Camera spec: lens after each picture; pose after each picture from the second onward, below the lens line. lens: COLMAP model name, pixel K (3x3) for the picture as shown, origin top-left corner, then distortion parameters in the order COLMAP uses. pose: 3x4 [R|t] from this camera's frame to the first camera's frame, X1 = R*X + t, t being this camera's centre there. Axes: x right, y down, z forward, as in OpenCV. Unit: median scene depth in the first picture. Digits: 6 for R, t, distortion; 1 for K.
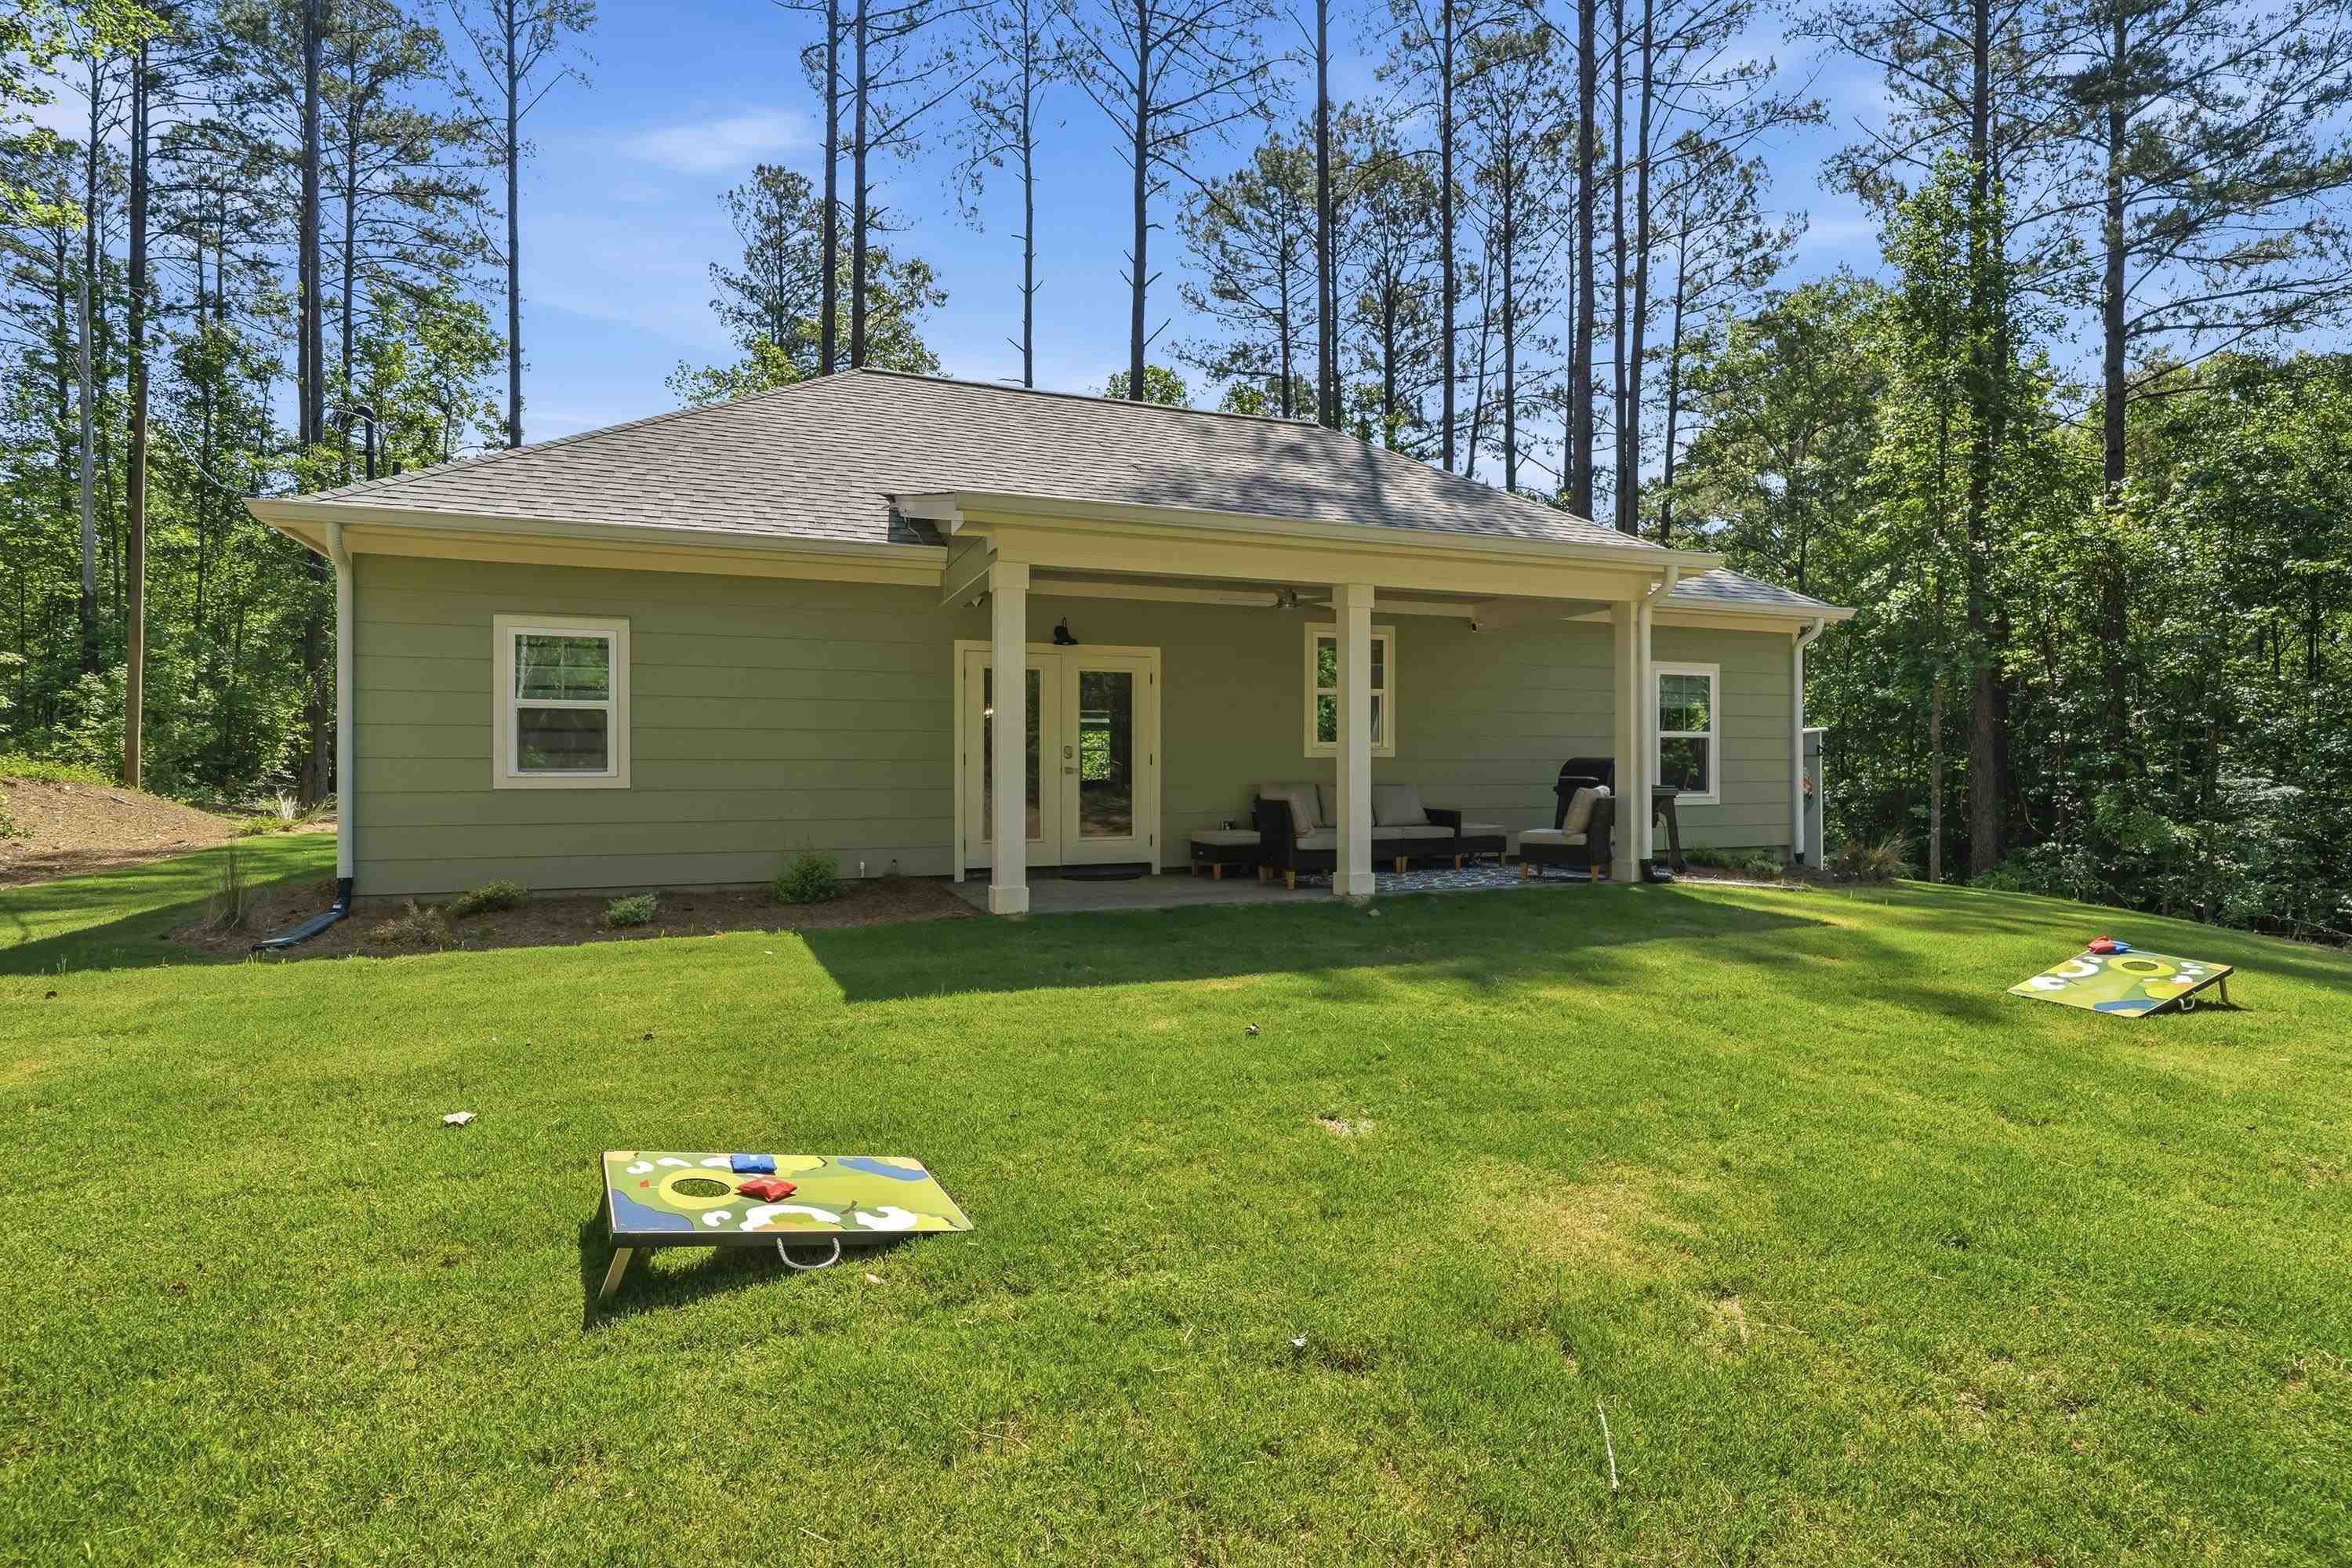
lens RADIAL K [[1096.2, 0, 1175.0], [0, 1096.2, 759.3], [0, 0, 1]] dist [0.002667, 0.000875]
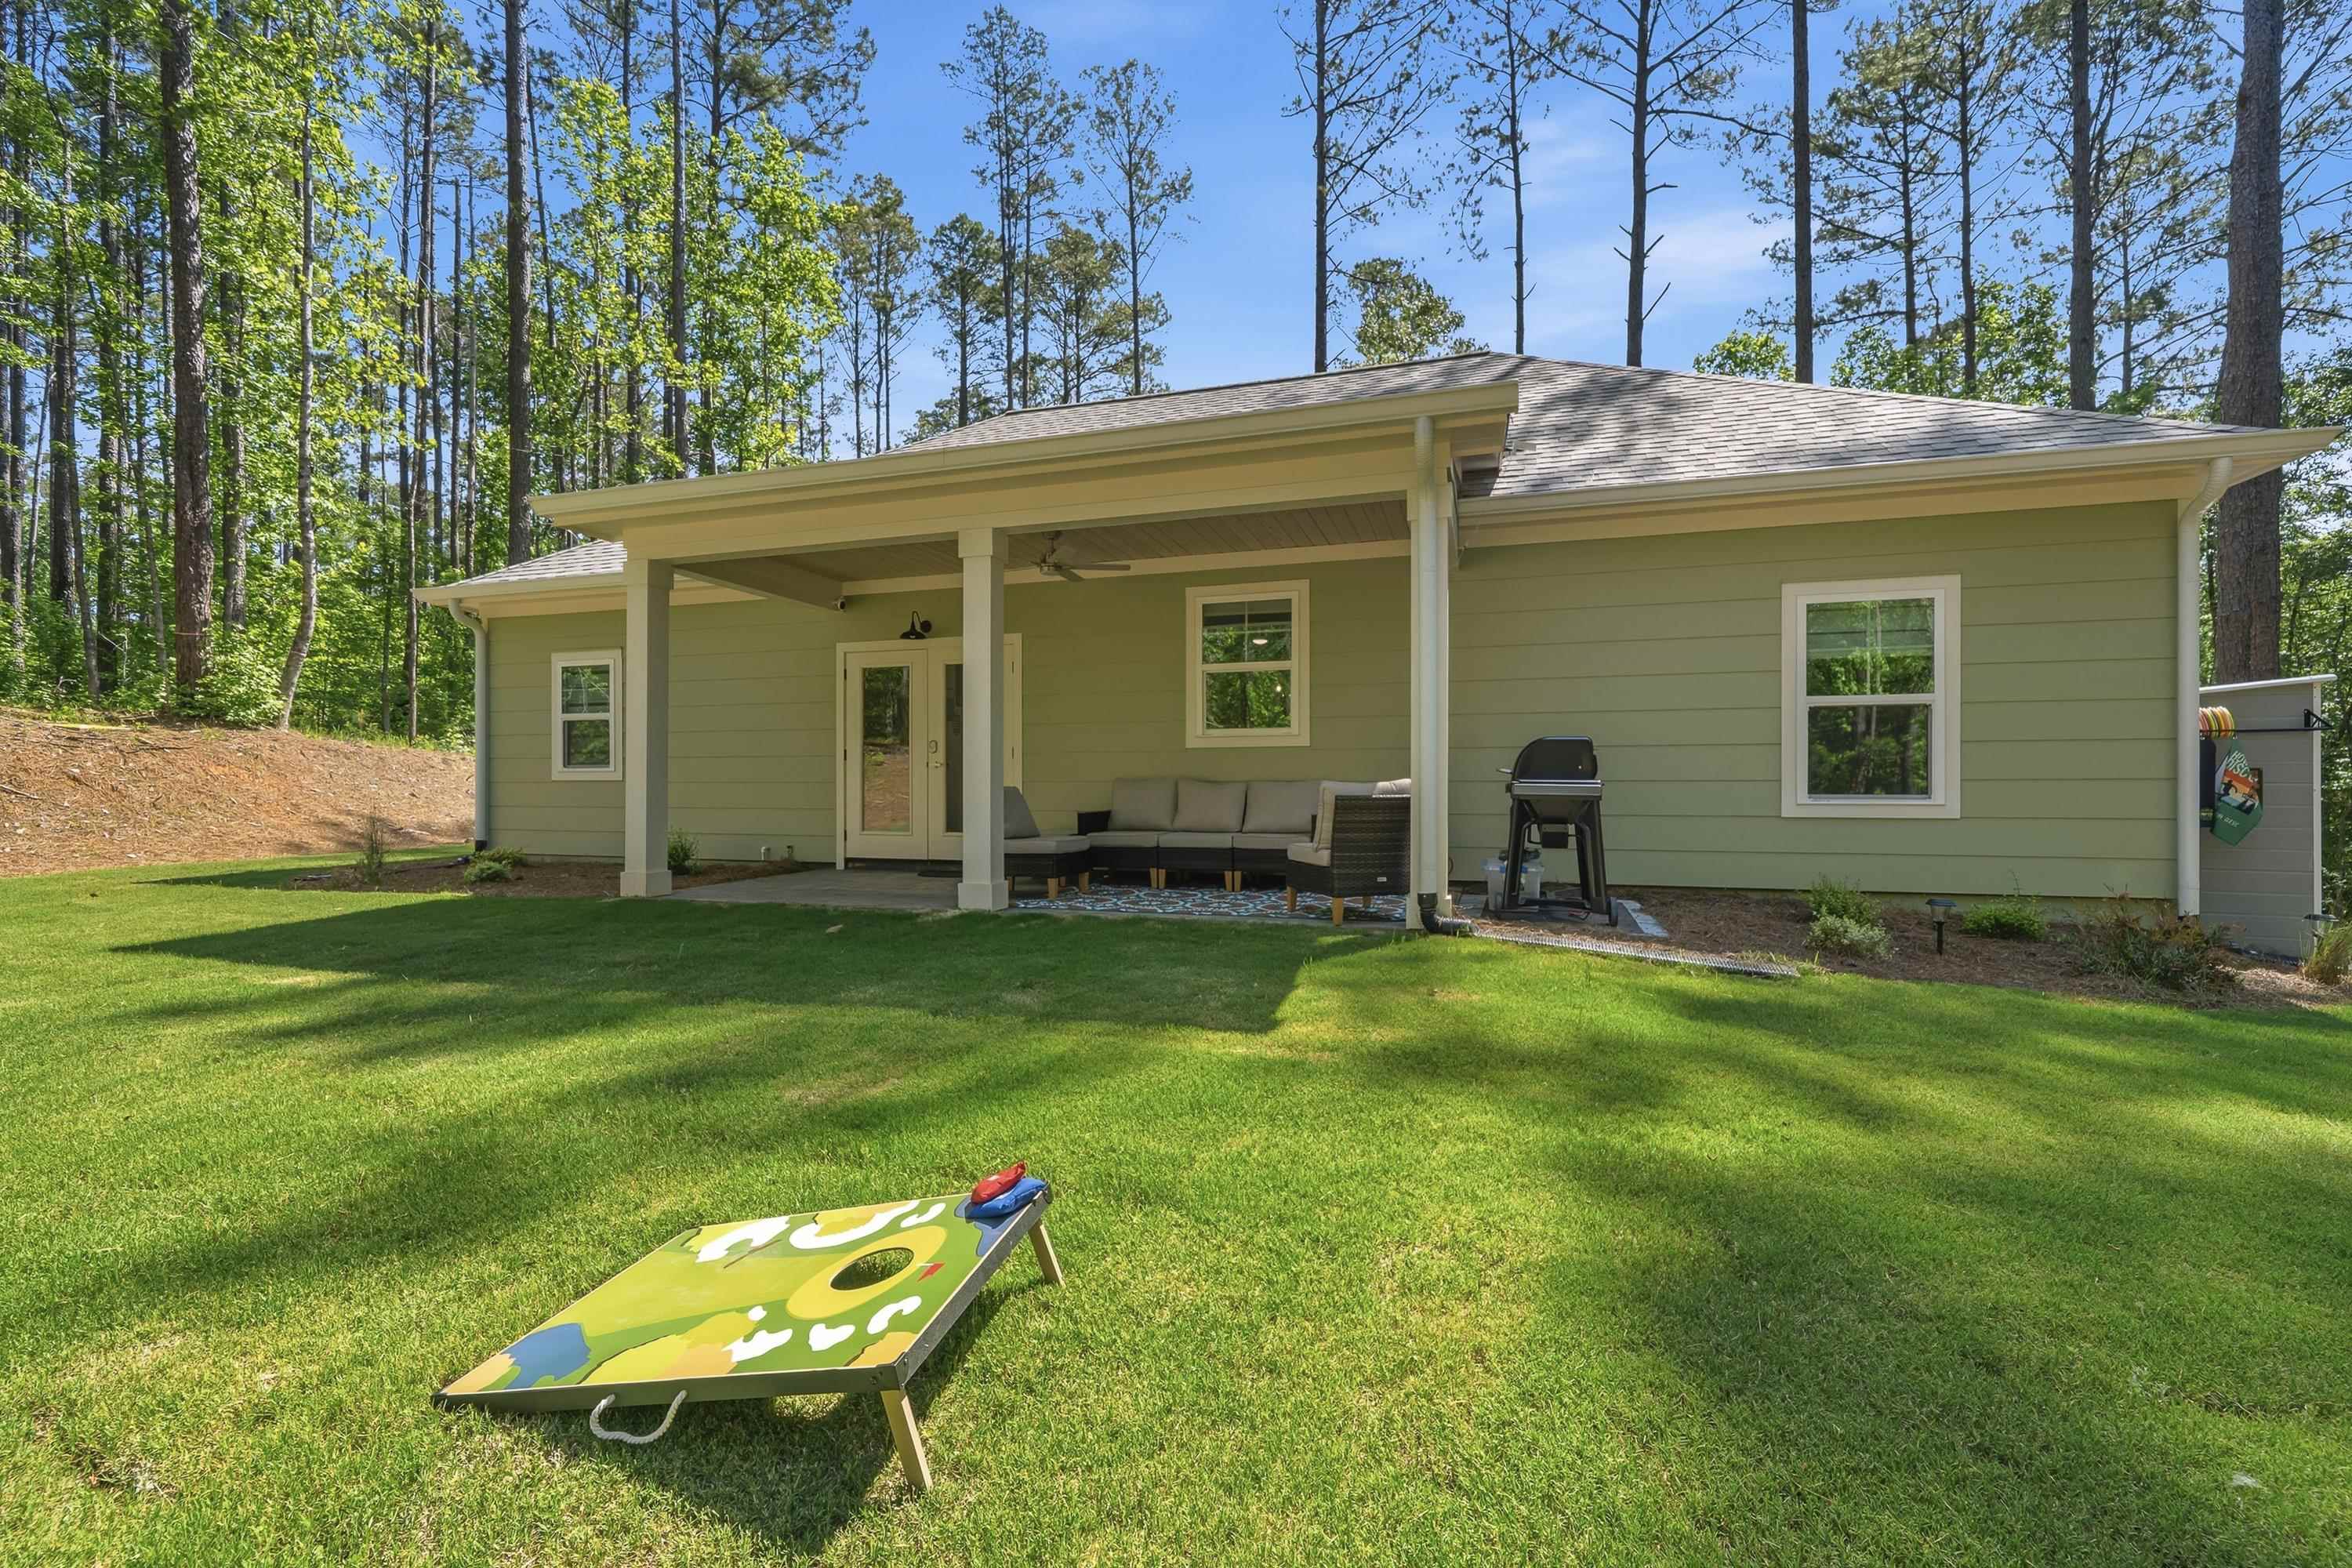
lens RADIAL K [[958.7, 0, 1176.0], [0, 958.7, 784.0], [0, 0, 1]] dist [-0.000374, -0.000046]
pose [[0.790463, 0.001916, -0.612506, 0.224459], [0.005494, 0.999933, 0.010218, 0.007130], [0.612485, -0.011442, 0.790400, 0.162624]]
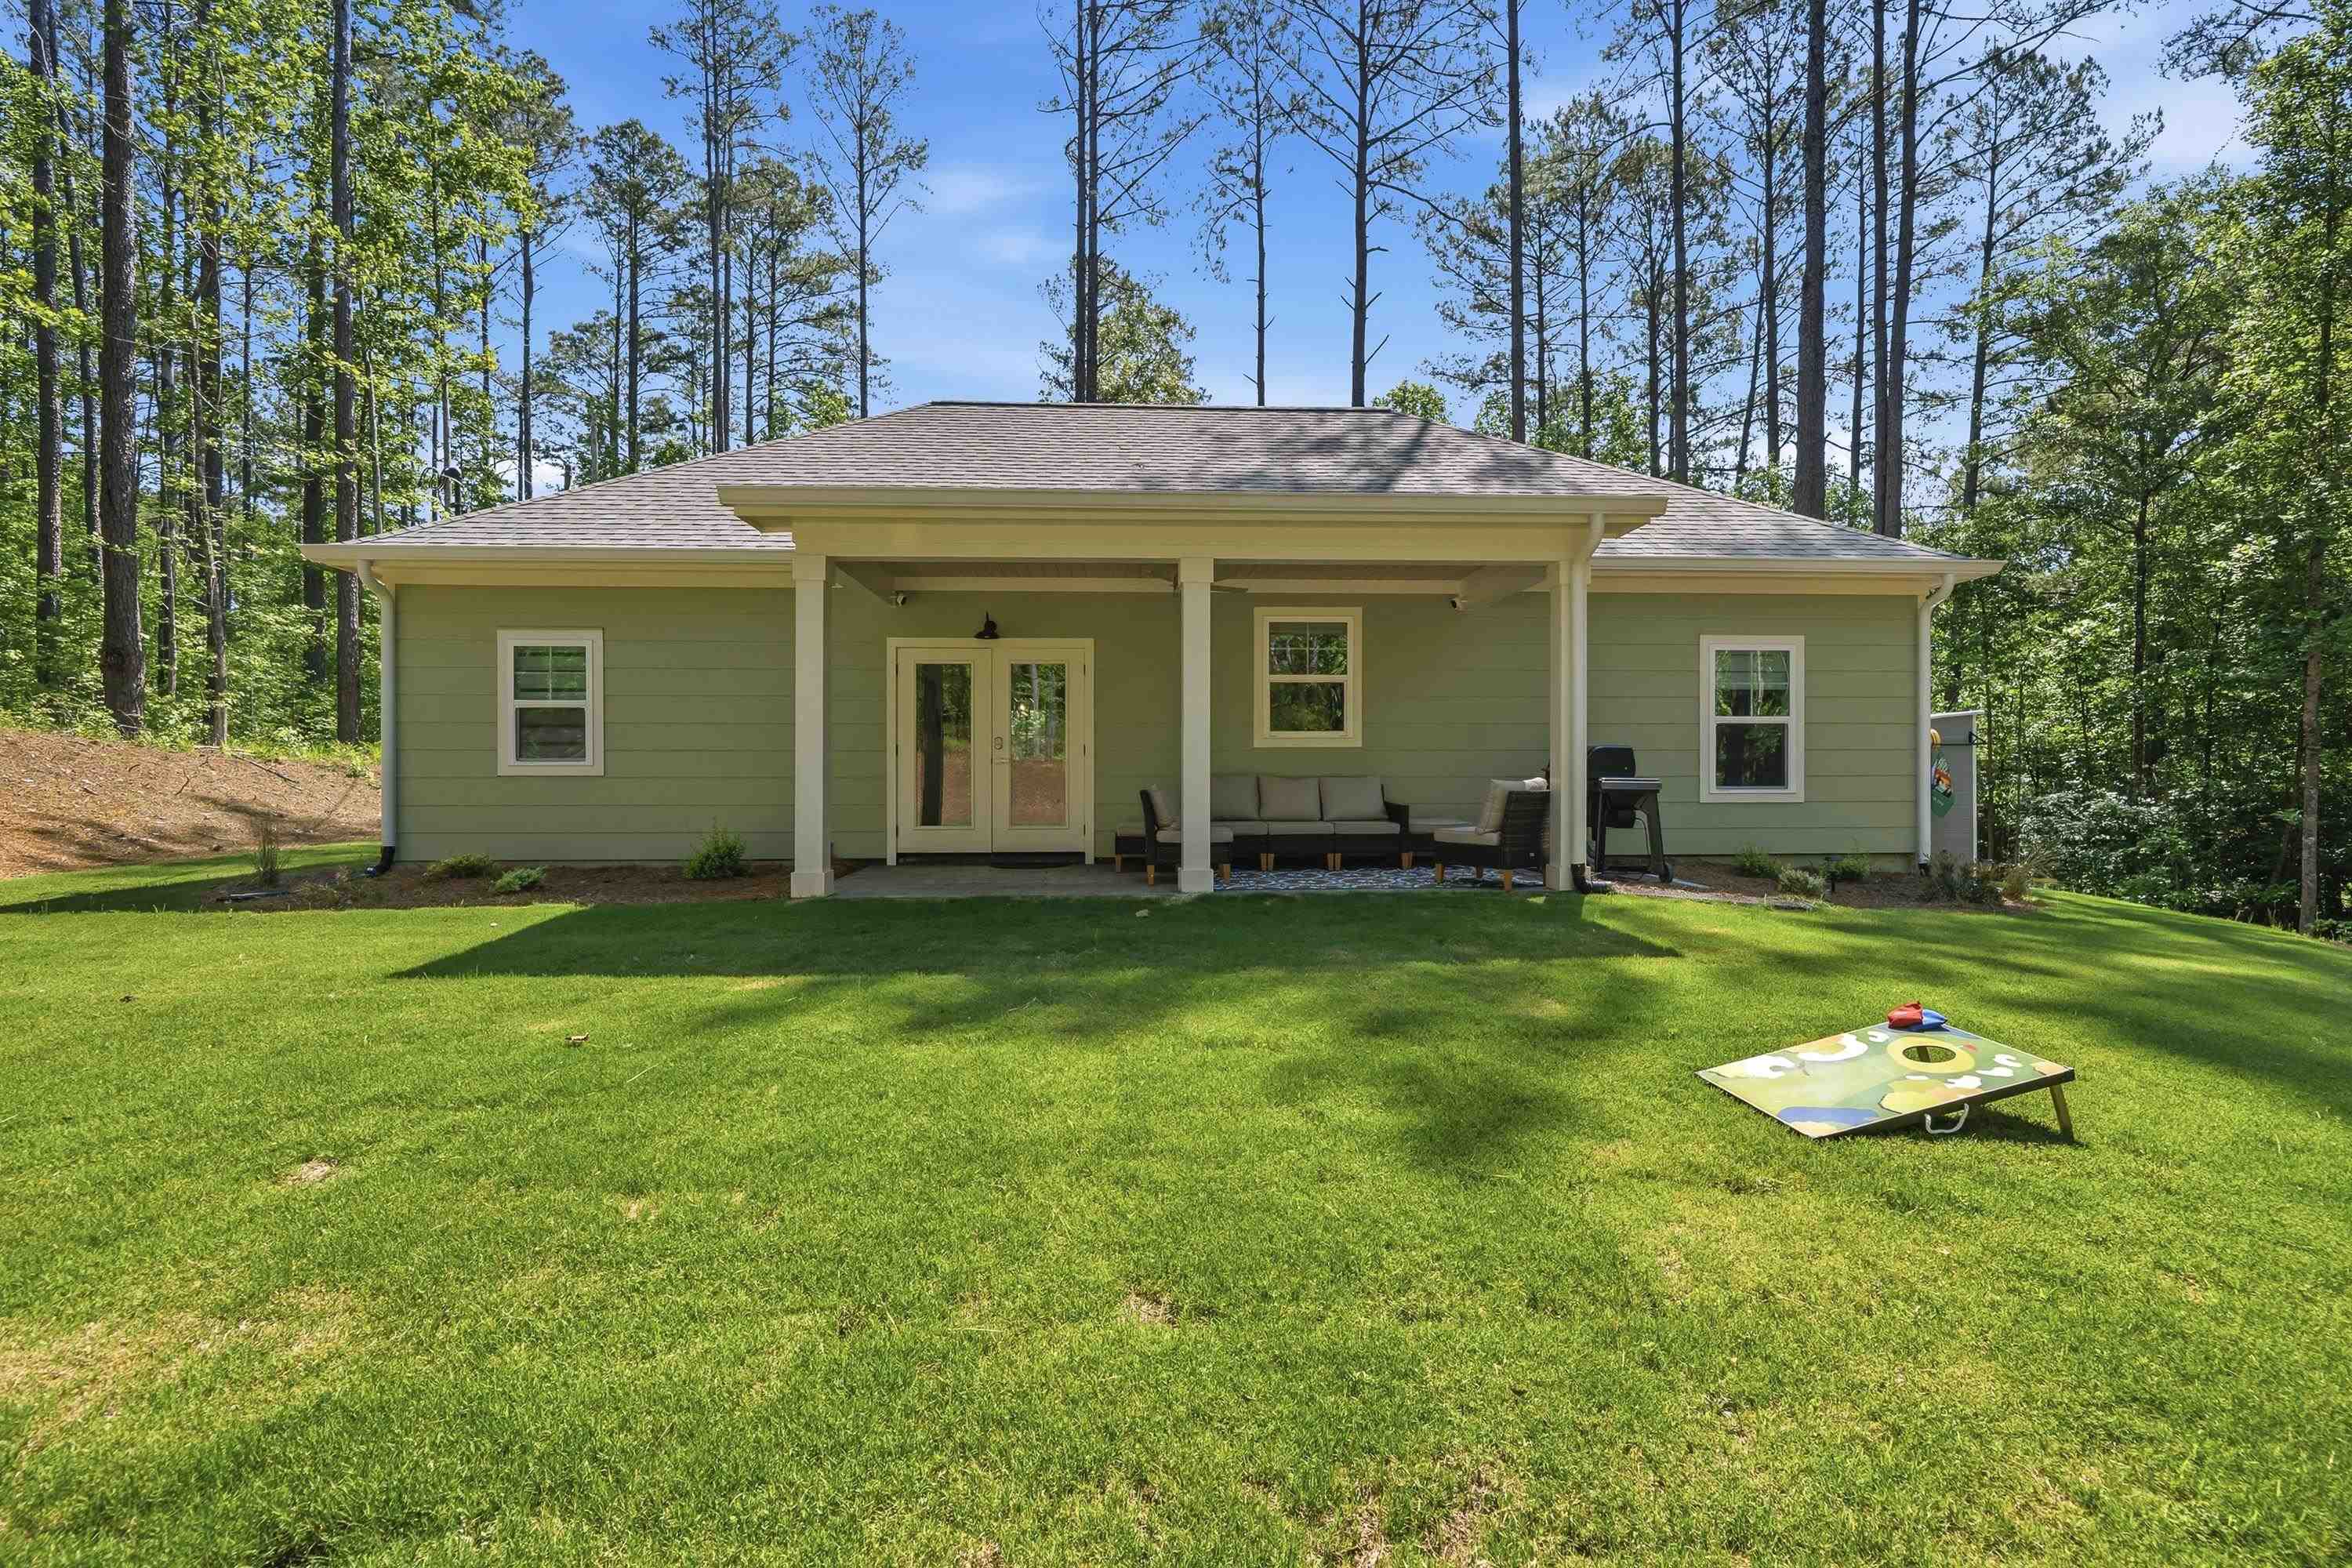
lens RADIAL K [[982.7, 0, 1177.3], [0, 982.7, 754.0], [0, 0, 1]] dist [0.003678, 0.000177]
pose [[0.952323, -0.002649, -0.305081, 0.126272], [0.001601, 0.999992, -0.003685, 0.002750], [0.305088, 0.003020, 0.952319, 0.062248]]
